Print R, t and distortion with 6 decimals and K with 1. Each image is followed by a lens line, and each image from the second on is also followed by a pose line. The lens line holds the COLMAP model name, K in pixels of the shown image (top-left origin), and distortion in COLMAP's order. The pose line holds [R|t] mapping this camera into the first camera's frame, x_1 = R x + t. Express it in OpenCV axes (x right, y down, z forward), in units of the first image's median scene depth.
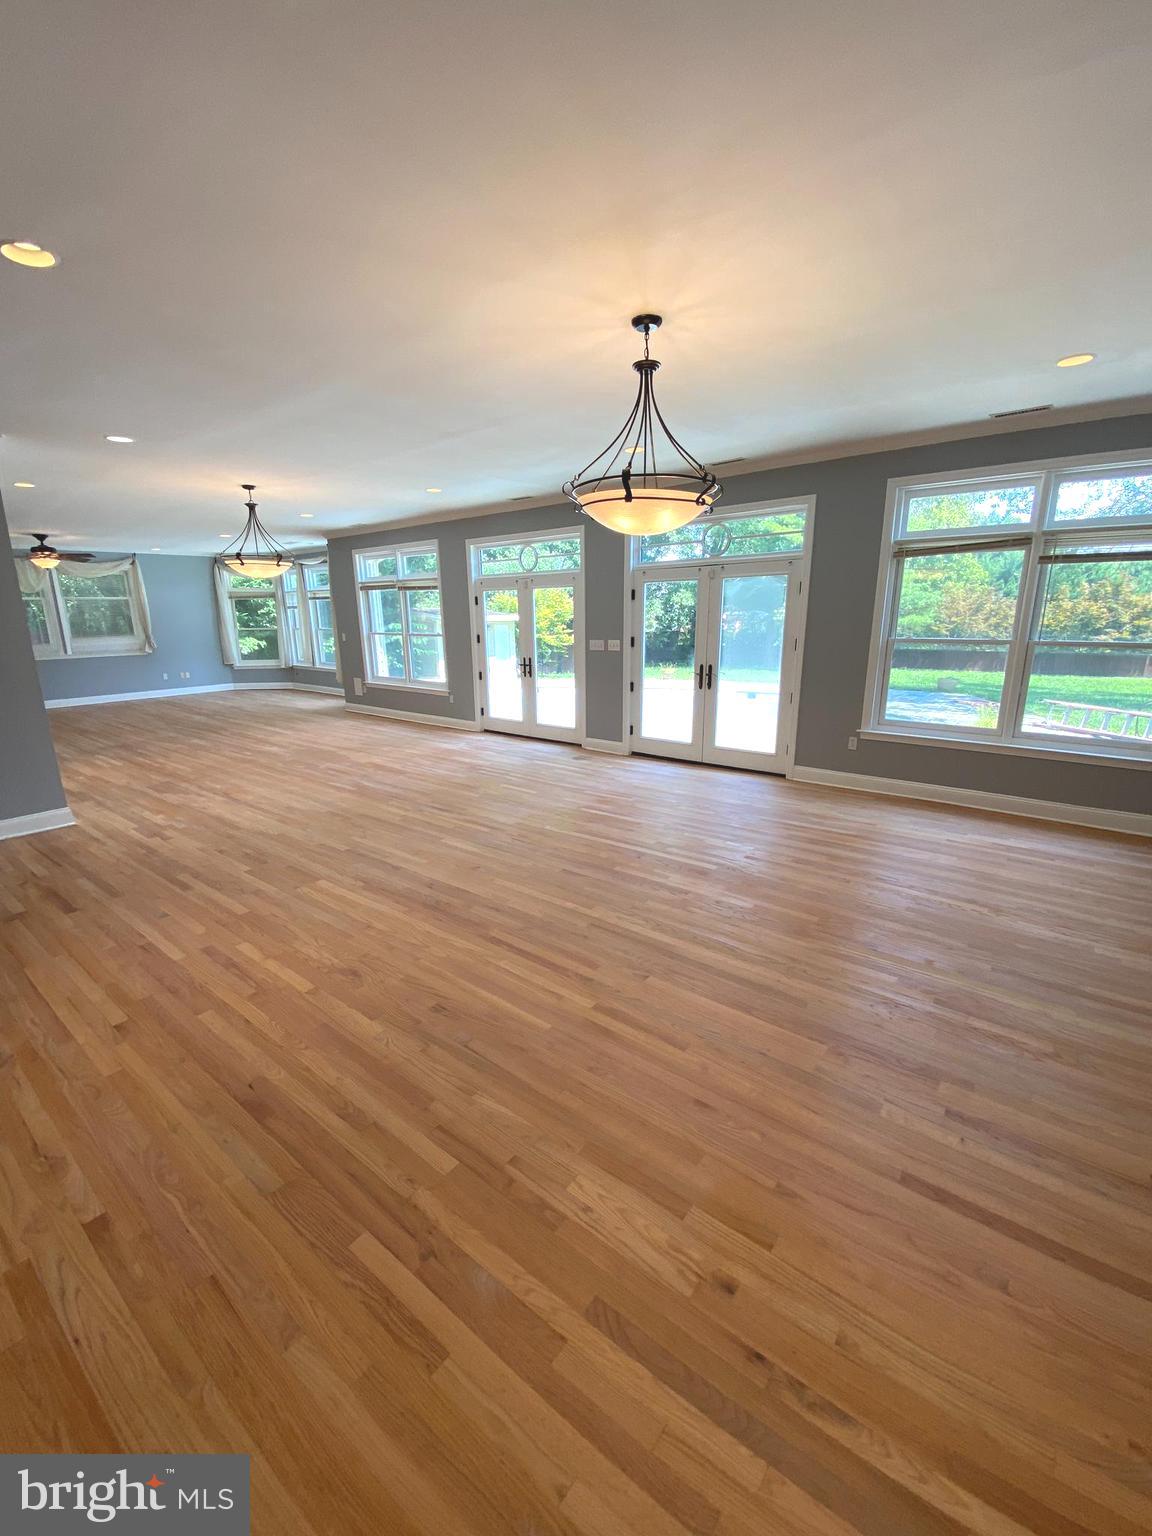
lens RADIAL K [[621.1, 0, 576.3], [0, 621.1, 776.6], [0, 0, 1]] dist [0.016580, -0.018273]
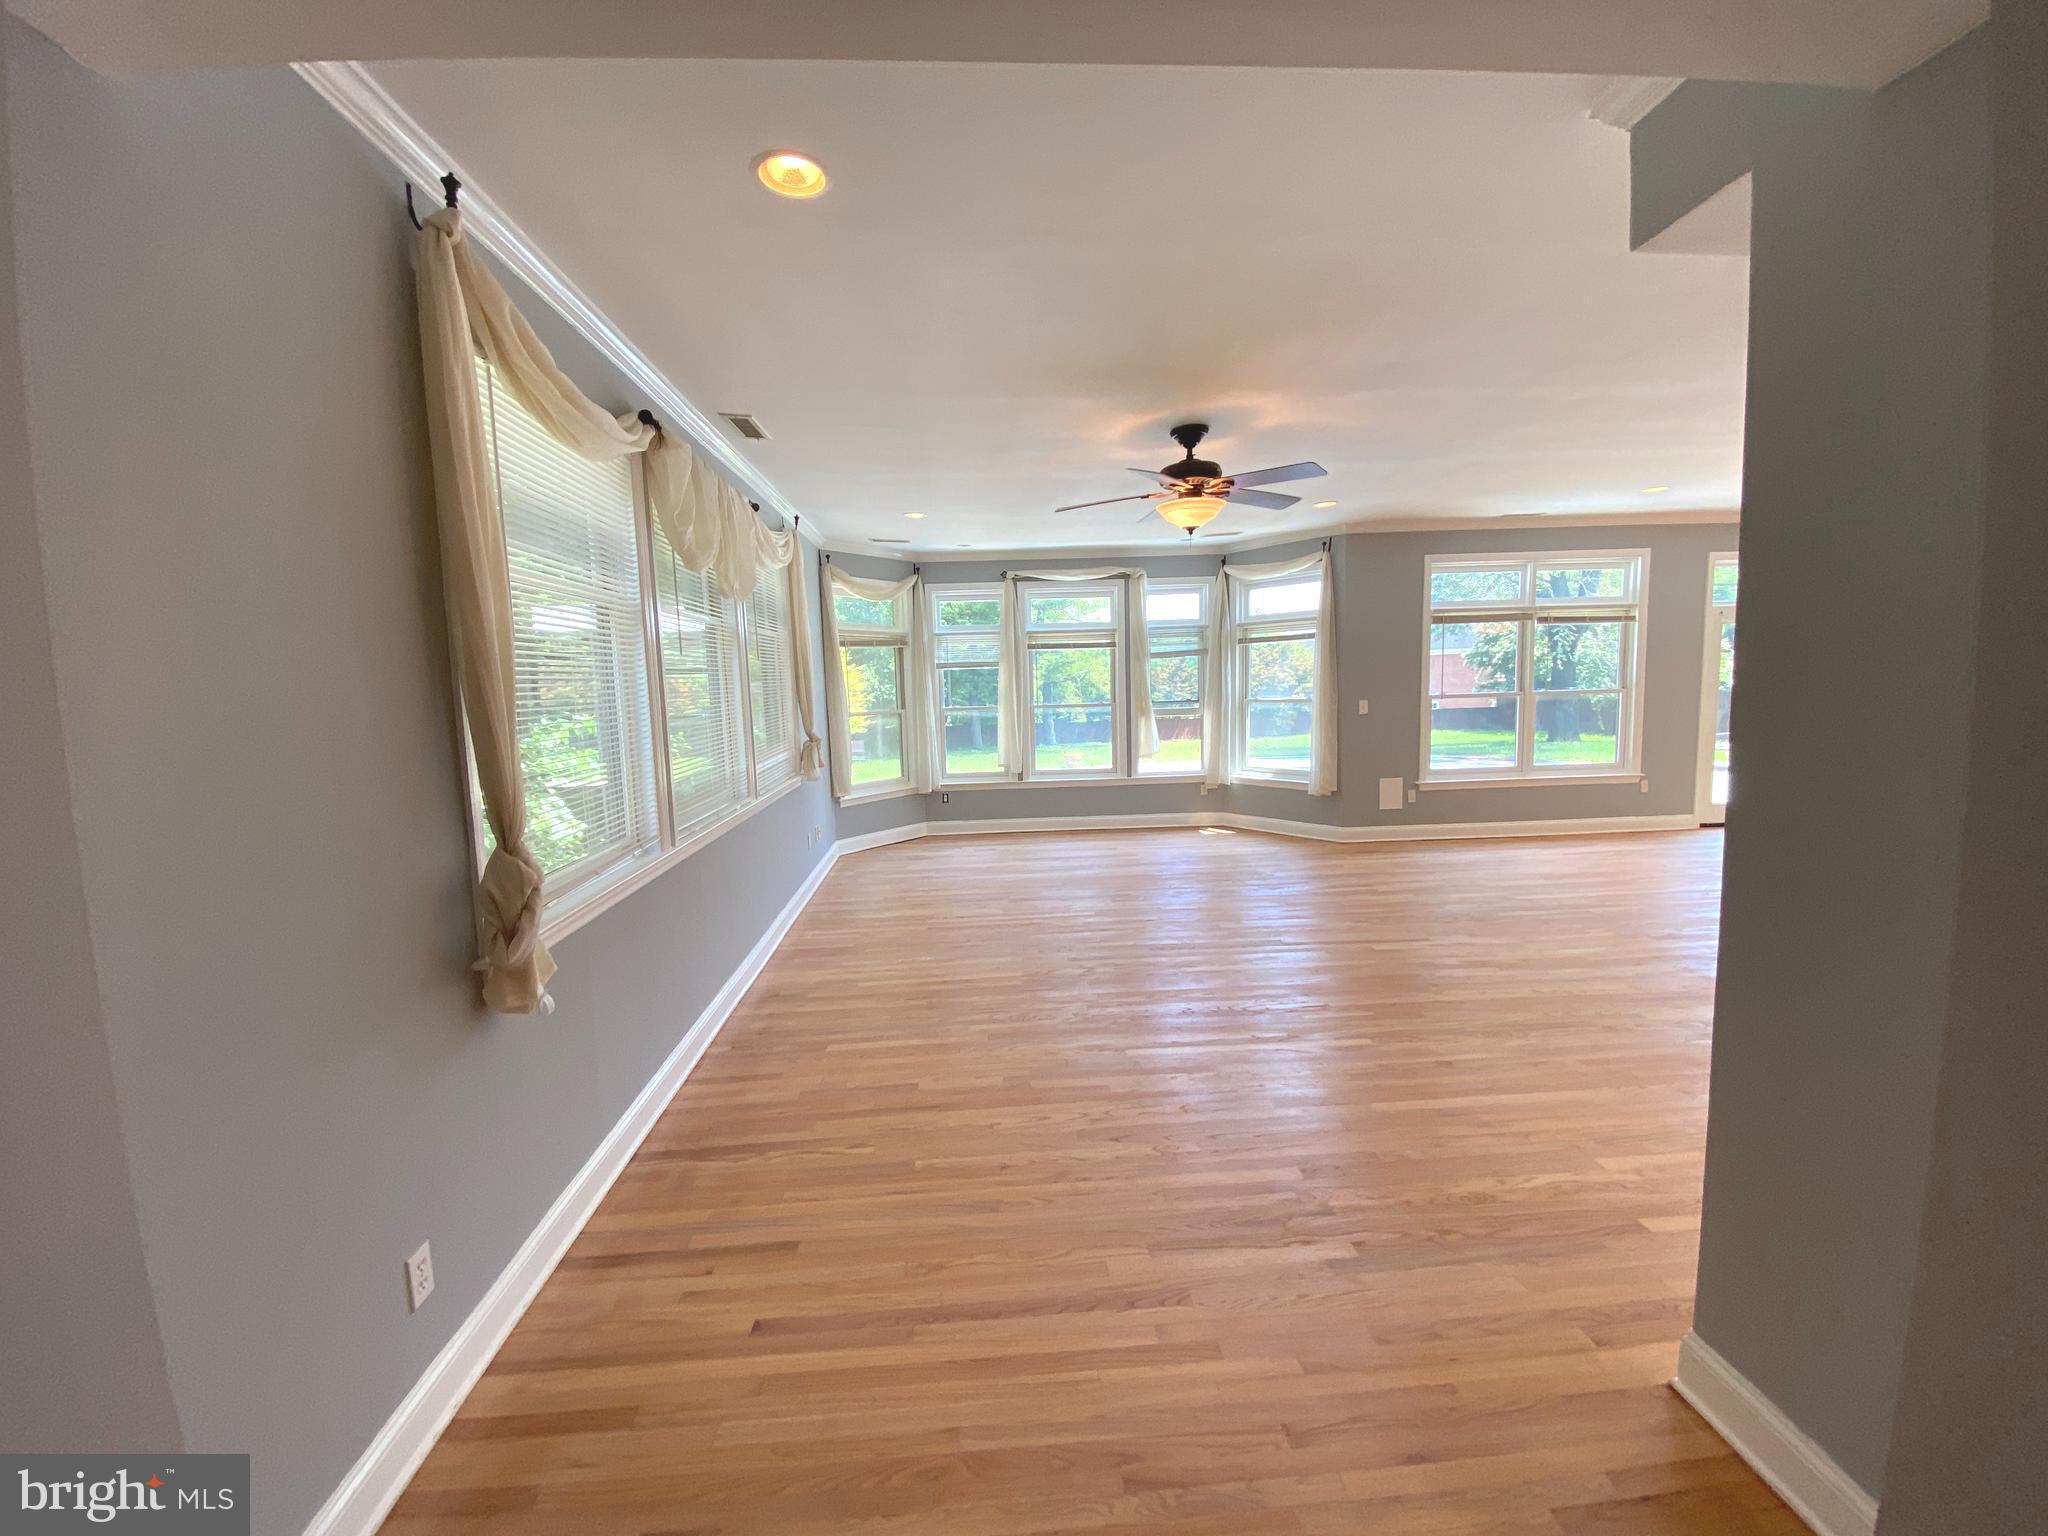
lens RADIAL K [[828.1, 0, 1021.9], [0, 828.1, 777.7], [0, 0, 1]] dist [0.016580, -0.018273]
pose [[0.755898, -0.091789, 0.648223, -2.191201], [0.193126, 0.977326, -0.086815, -0.322504], [-0.625557, 0.190812, 0.756485, 1.325909]]
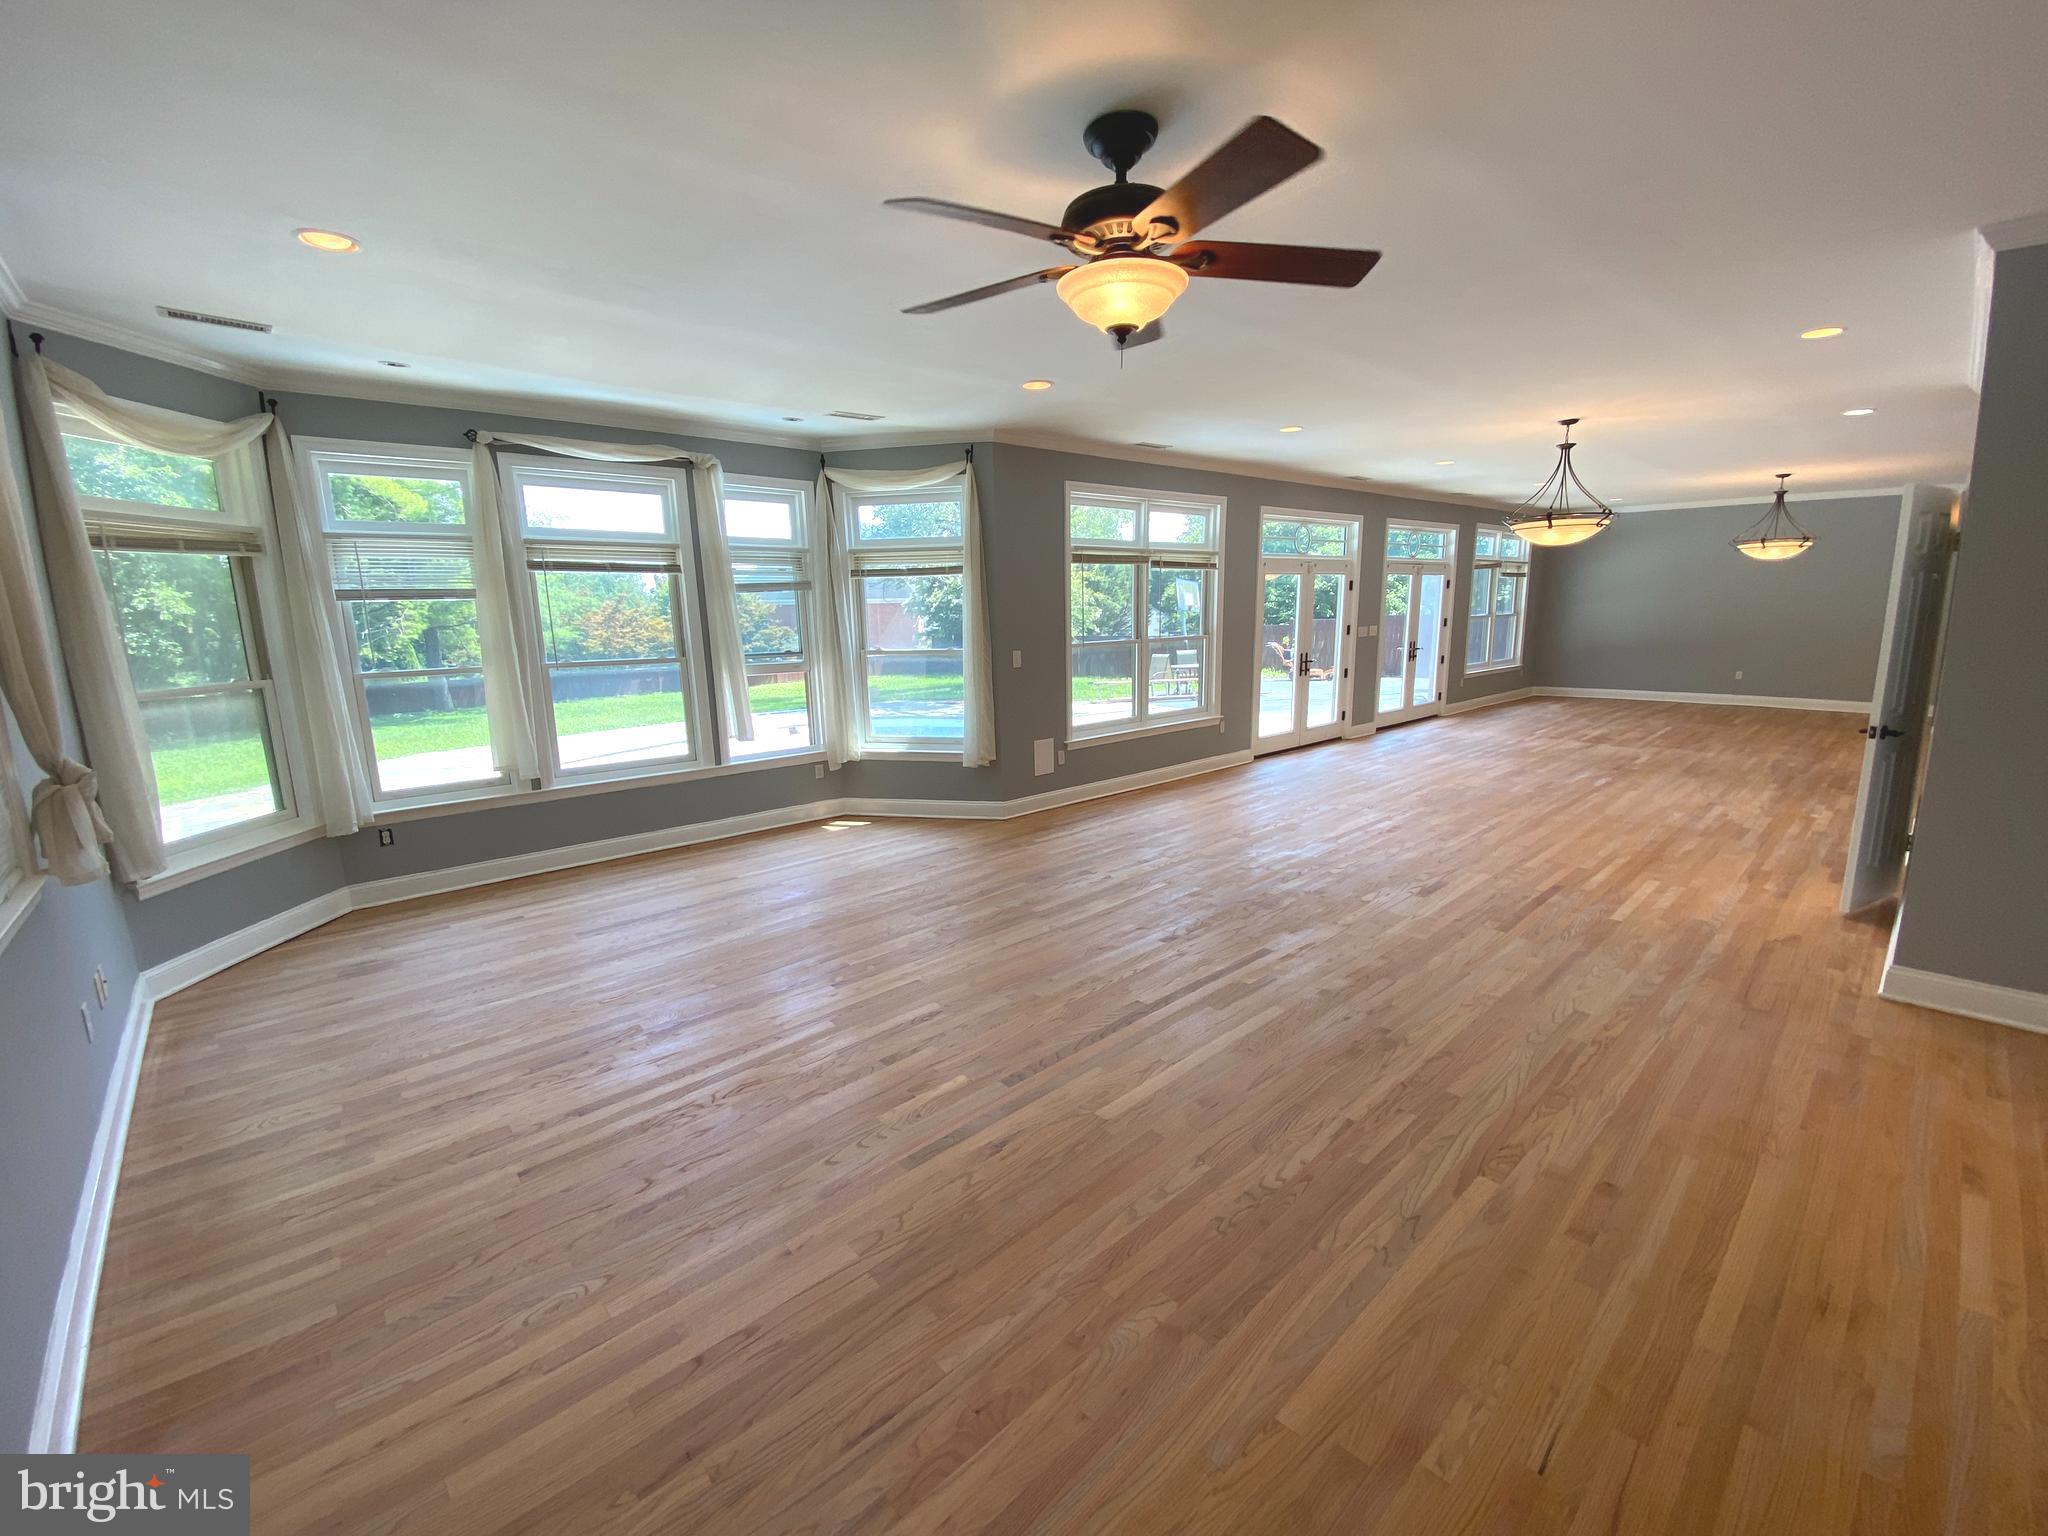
lens RADIAL K [[828.1, 0, 1022.8], [0, 828.1, 770.1], [0, 0, 1]] dist [0.016580, -0.018273]
pose [[0.179180, -0.182159, 0.966805, -1.988274], [0.272924, 0.953342, 0.129041, -0.452682], [-0.945202, 0.240743, 0.220535, 1.794774]]
